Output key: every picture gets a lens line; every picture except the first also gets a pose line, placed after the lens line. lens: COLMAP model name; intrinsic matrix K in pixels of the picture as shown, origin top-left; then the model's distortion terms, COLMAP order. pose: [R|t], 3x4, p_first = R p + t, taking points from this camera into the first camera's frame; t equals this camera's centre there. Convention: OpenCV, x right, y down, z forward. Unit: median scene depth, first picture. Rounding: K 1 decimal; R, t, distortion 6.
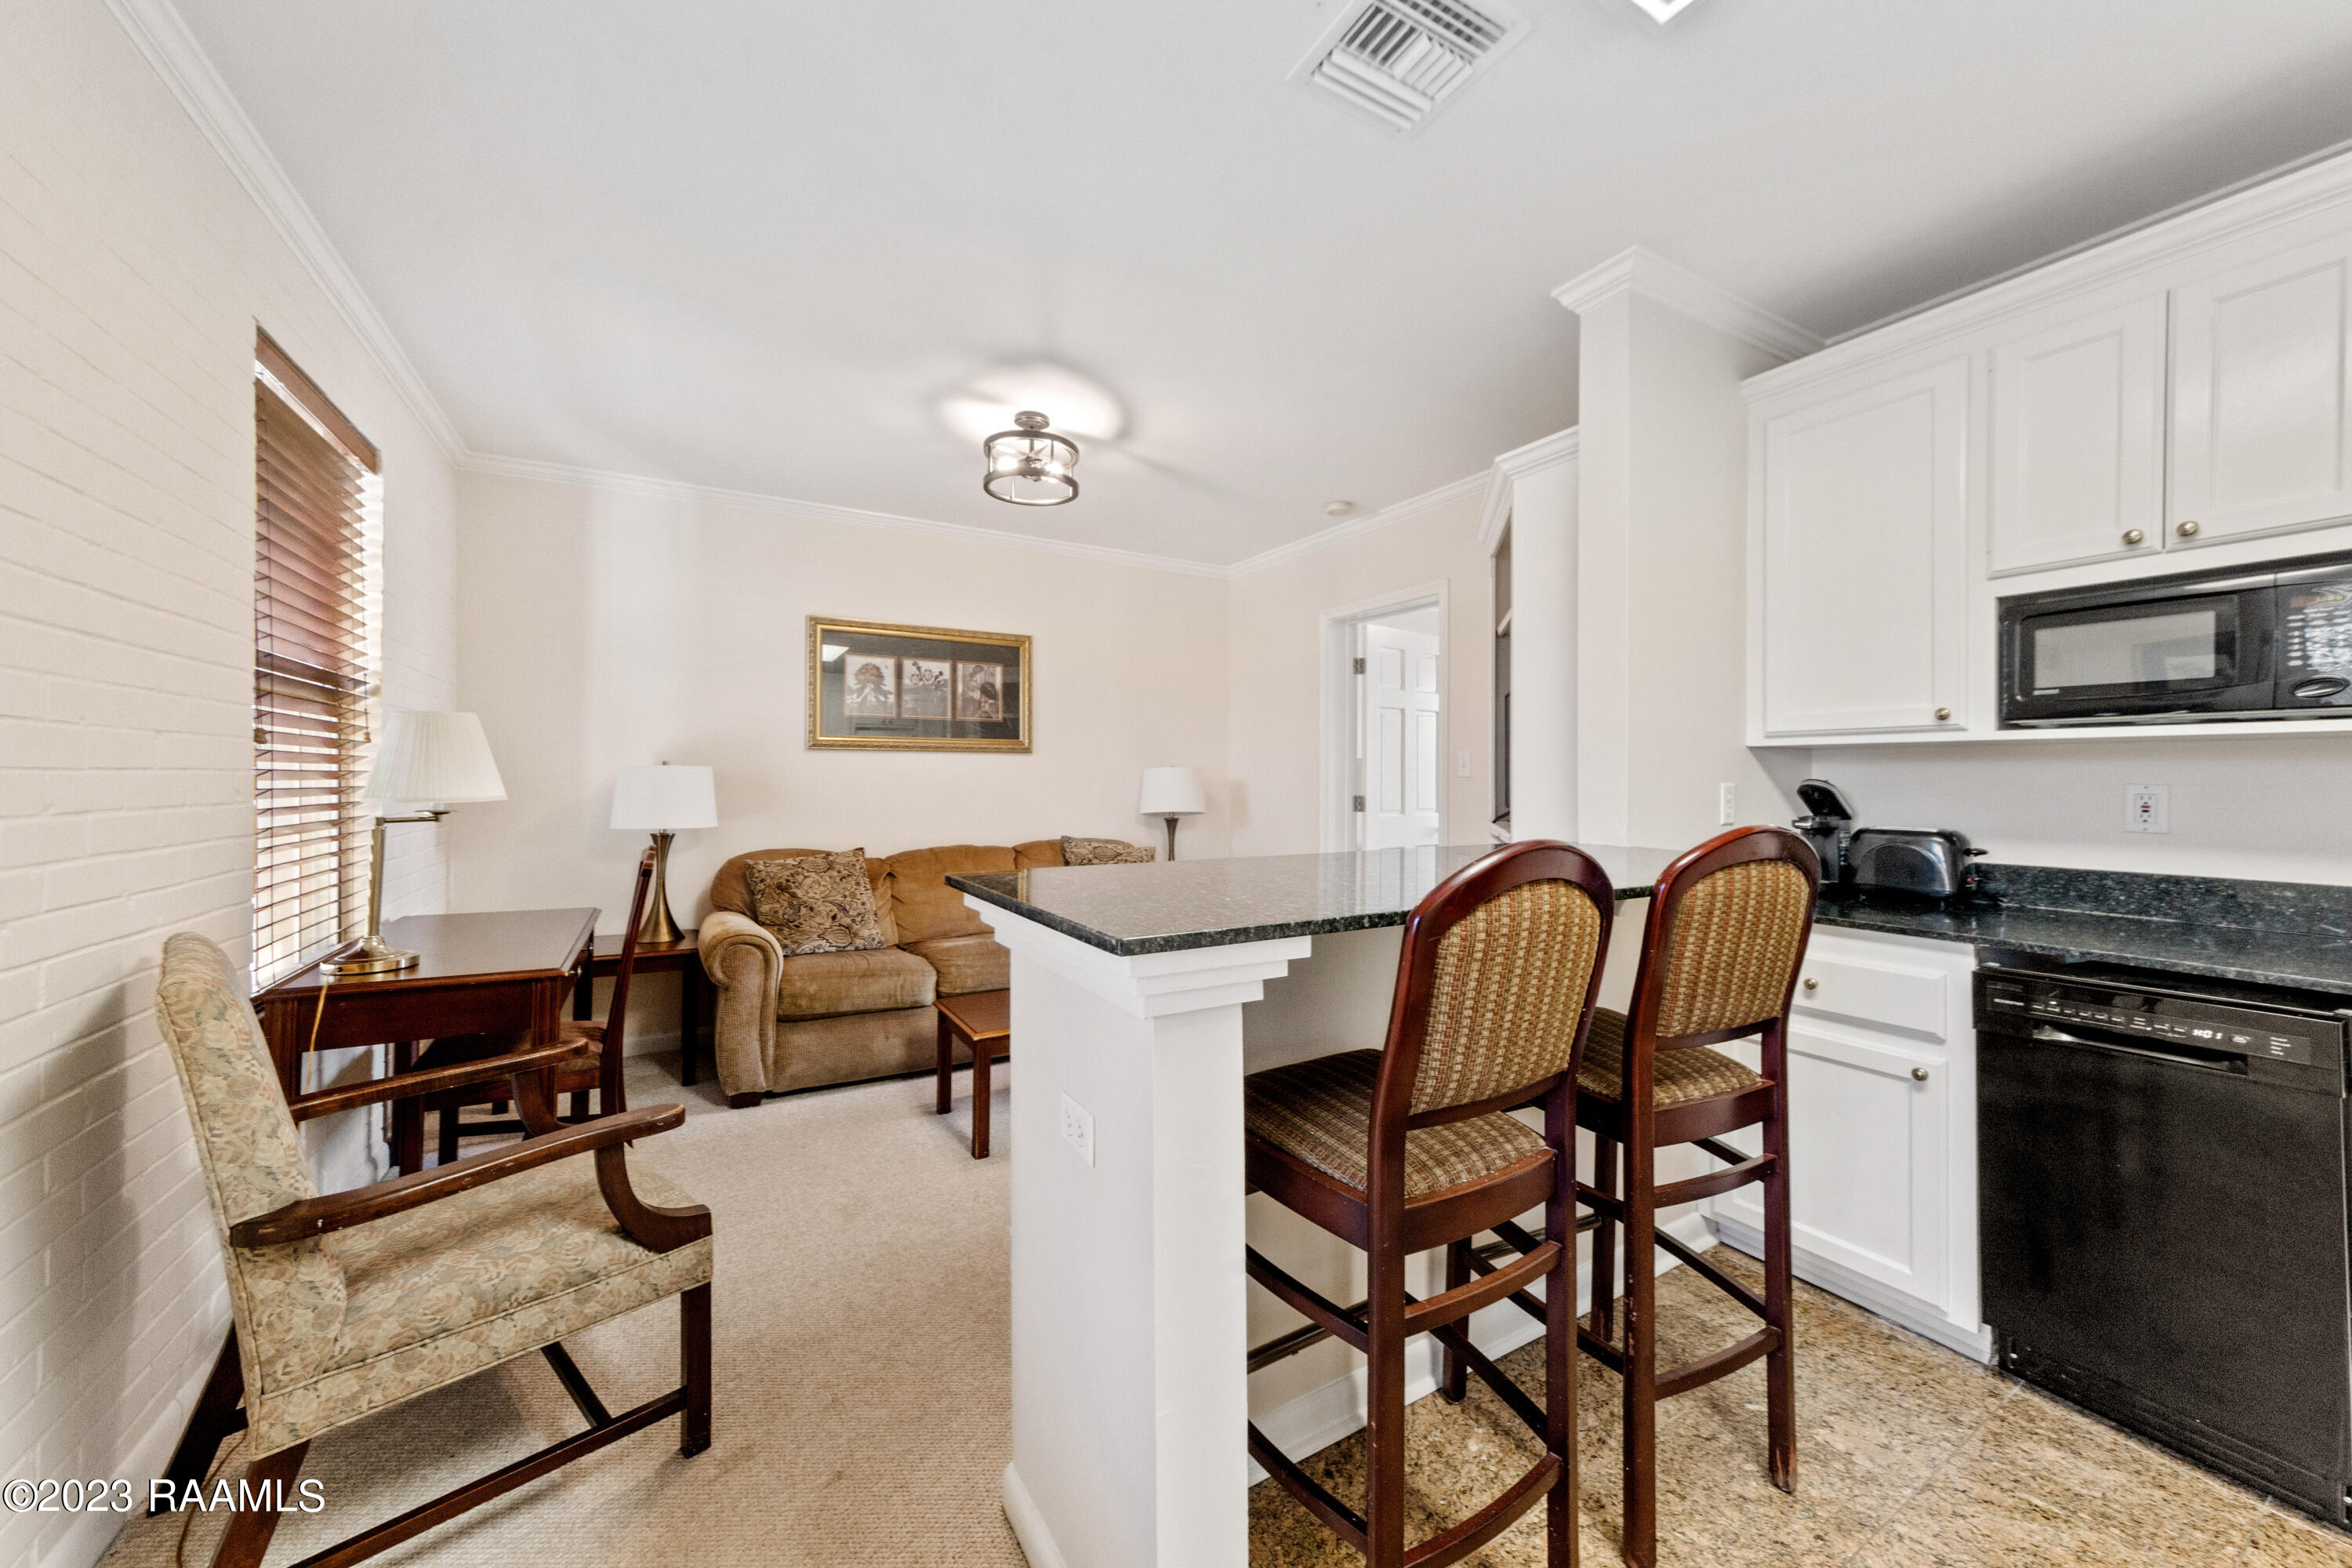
lens RADIAL K [[840.0, 0, 1182.4], [0, 840.0, 779.6], [0, 0, 1]] dist [0.004325, 0.001669]
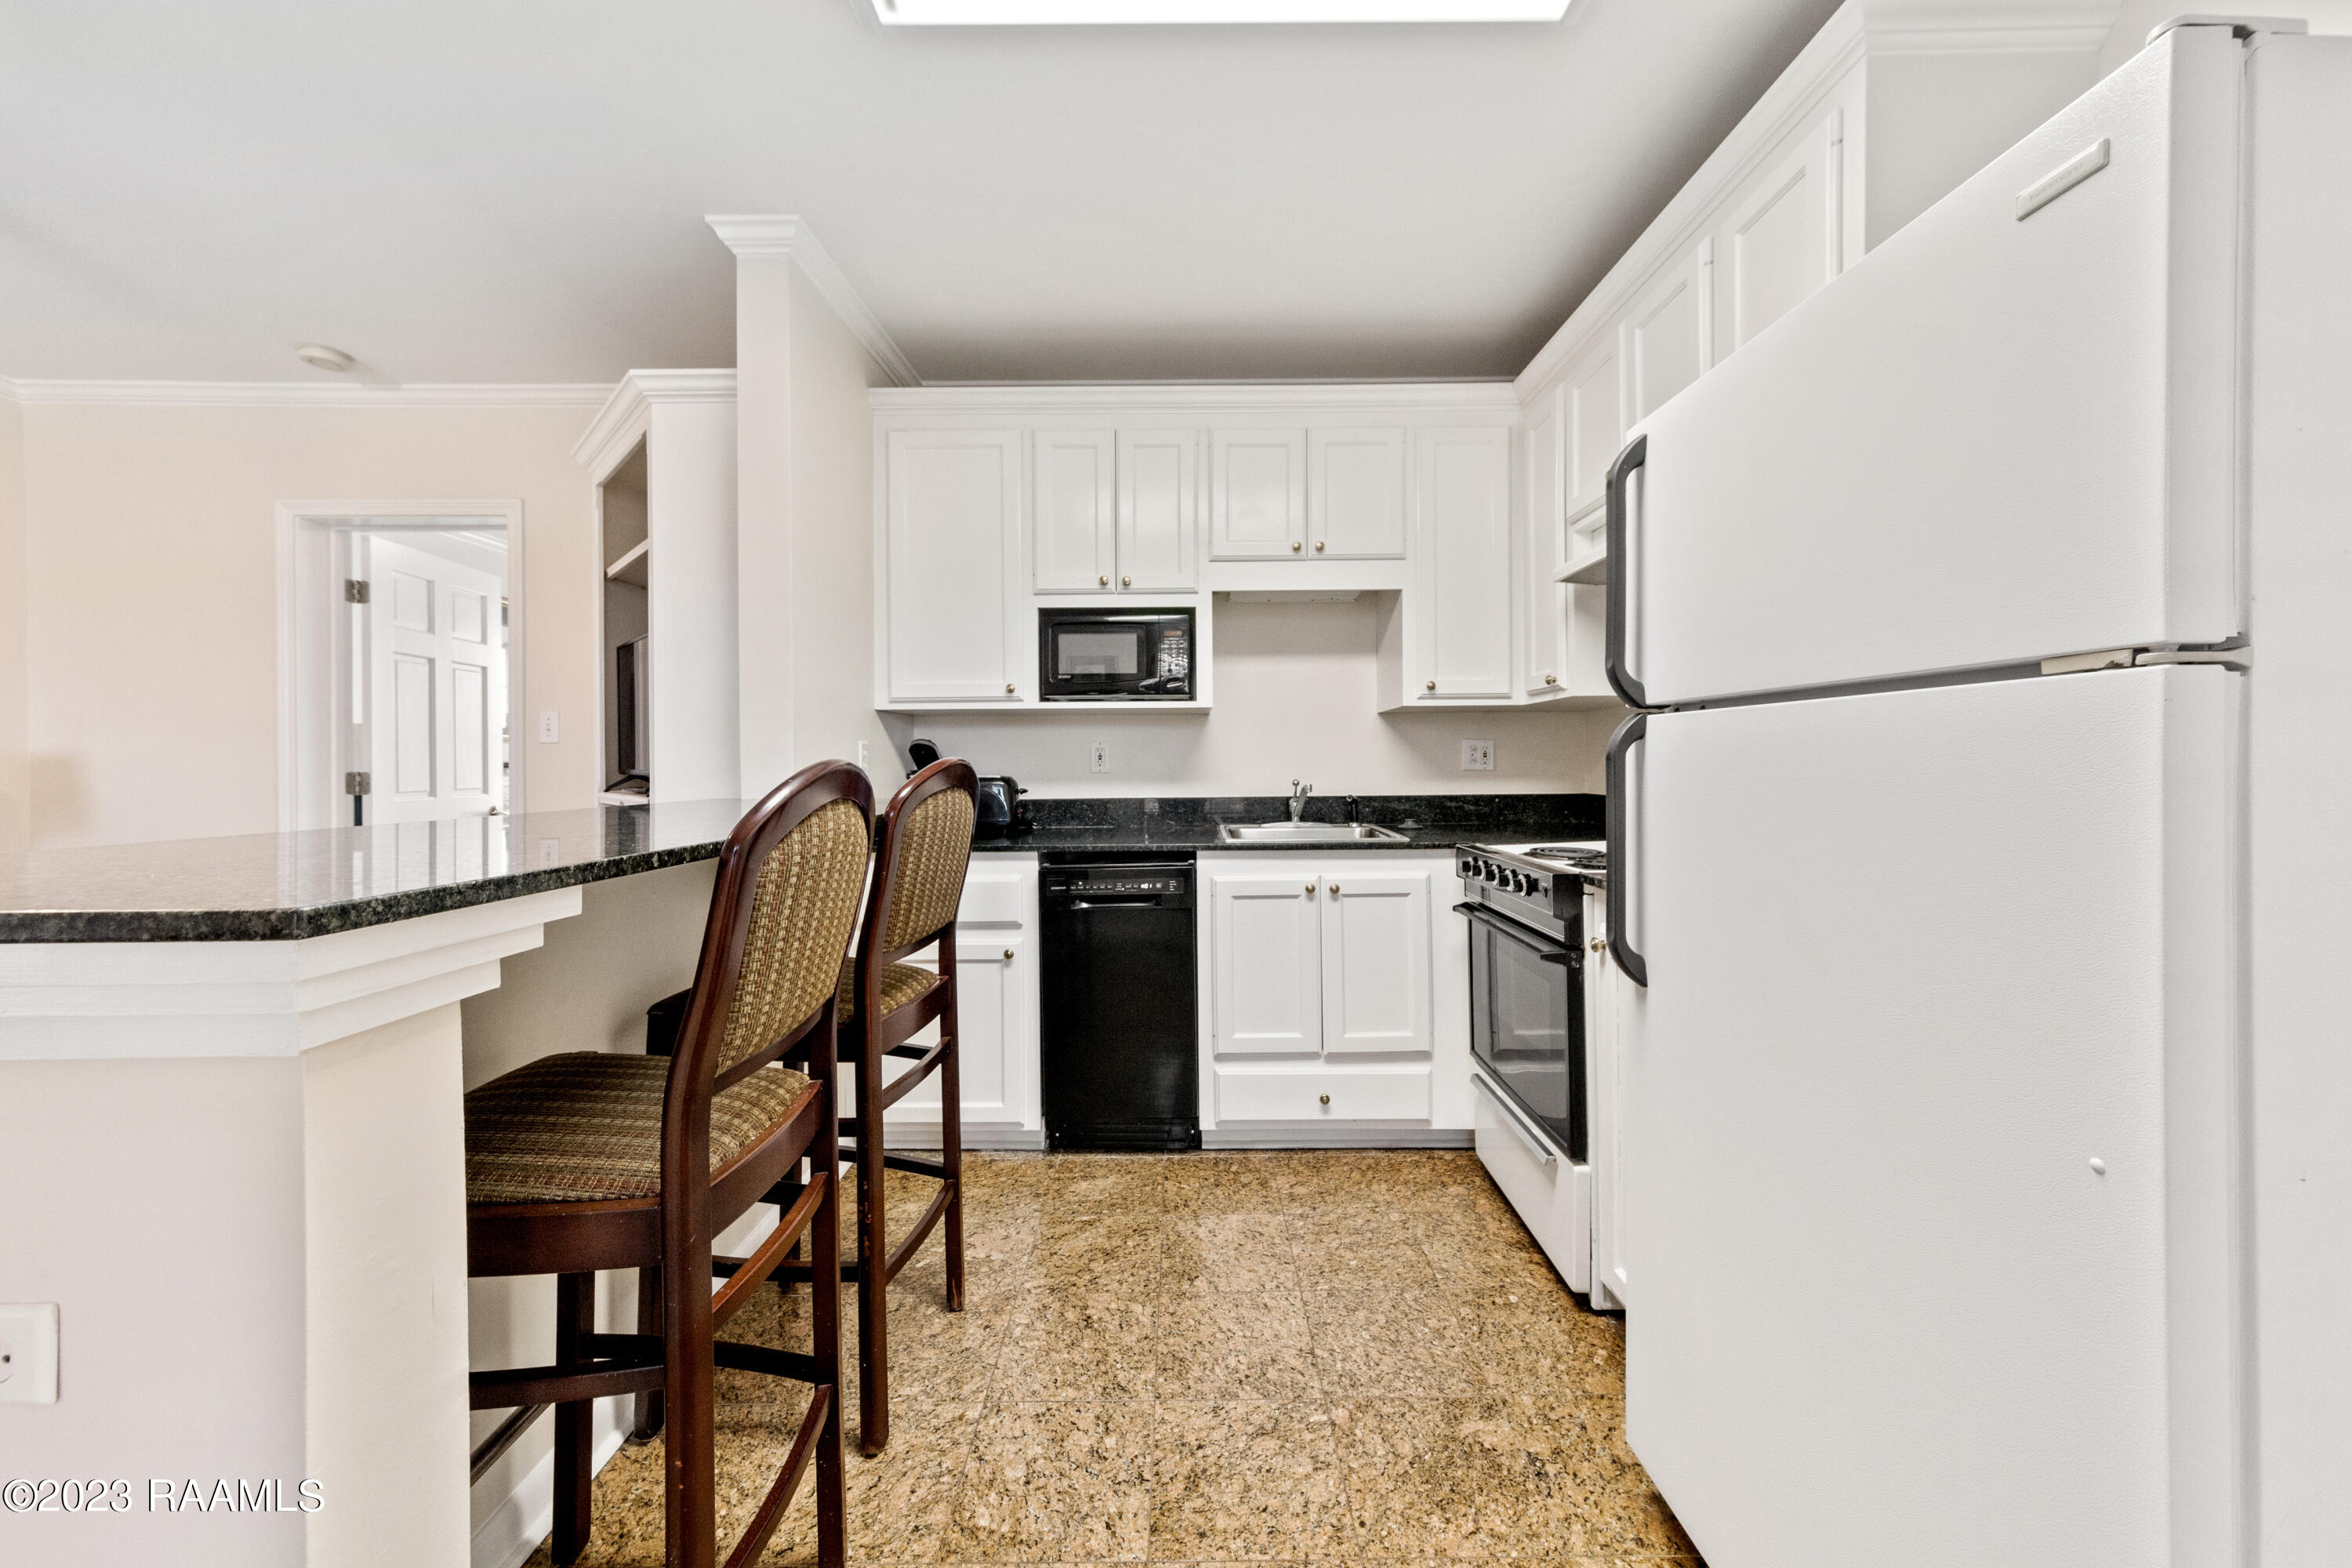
lens RADIAL K [[840.0, 0, 1176.8], [0, 840.0, 761.6], [0, 0, 1]] dist [0.004325, 0.001669]
pose [[0.514541, -0.005701, 0.857447, -0.077392], [0.010381, 0.999946, 0.000419, 0.027179], [-0.857403, 0.008686, 0.514572, 0.050067]]
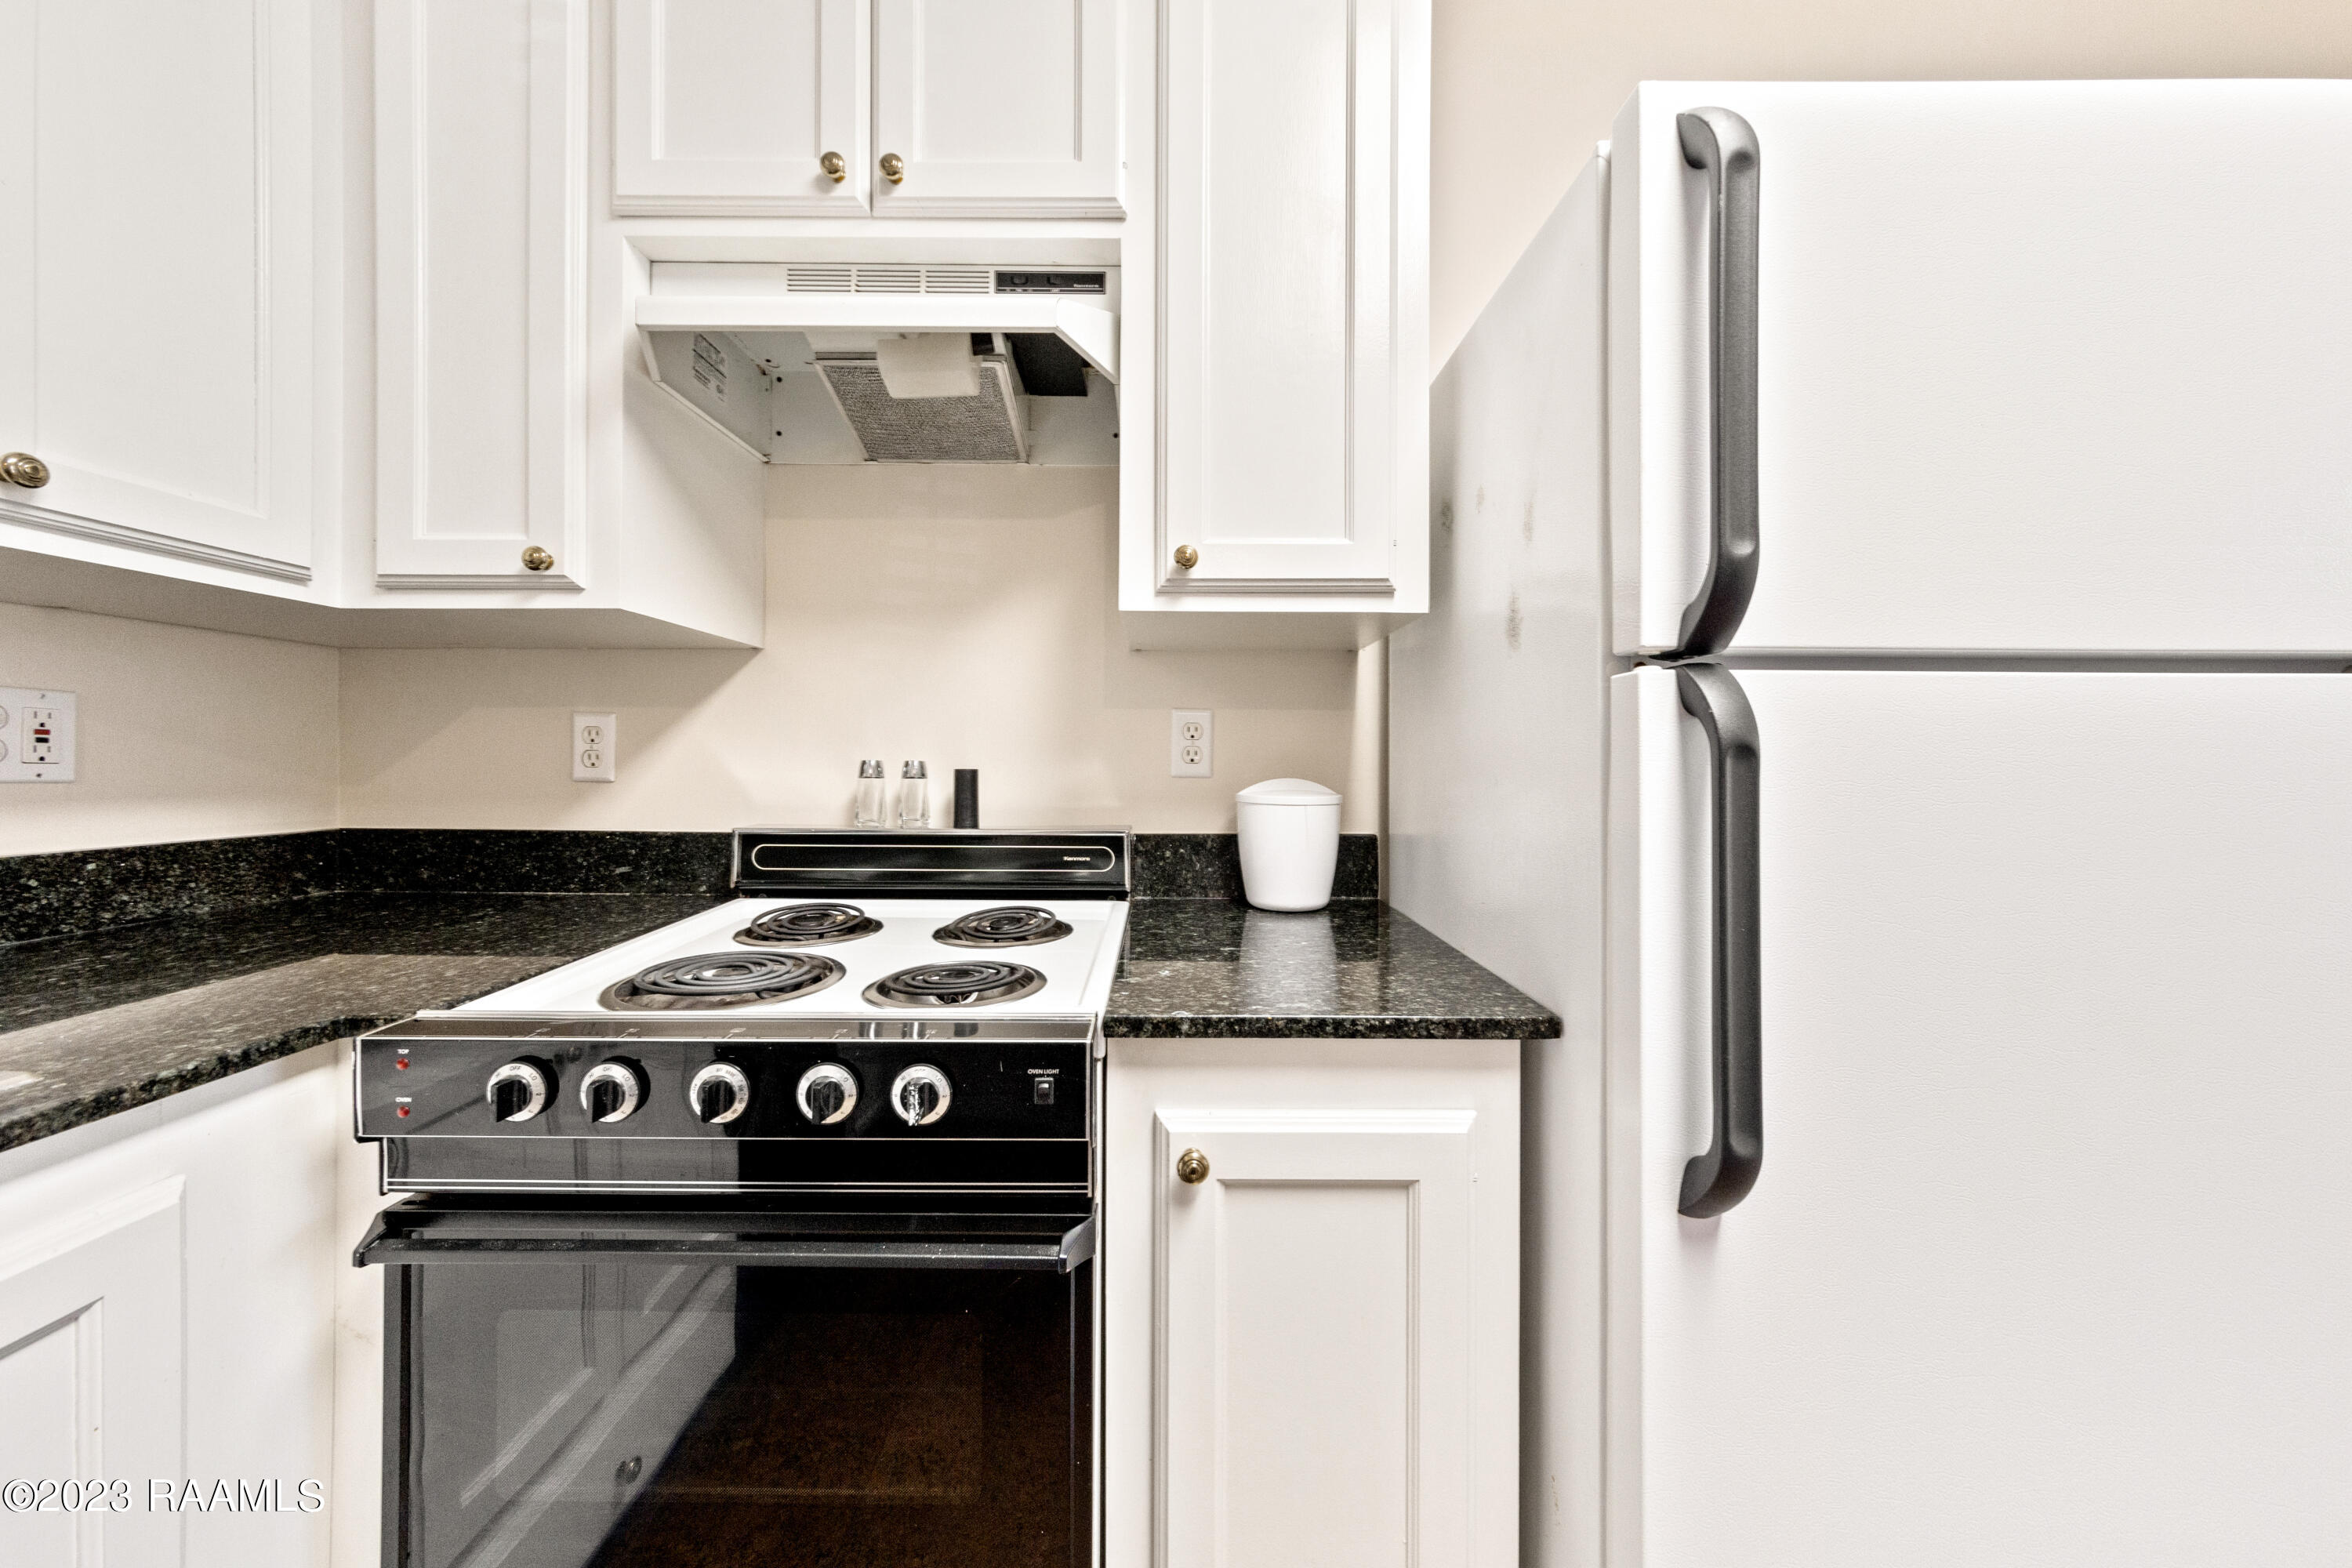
lens RADIAL K [[840.0, 0, 1158.2], [0, 840.0, 759.2], [0, 0, 1]] dist [0.004325, 0.001669]
pose [[-0.862031, -0.005395, 0.506827, 0.406190], [-0.005534, 0.999984, 0.001232, 0.029991], [-0.506826, -0.001742, -0.862047, 0.311978]]
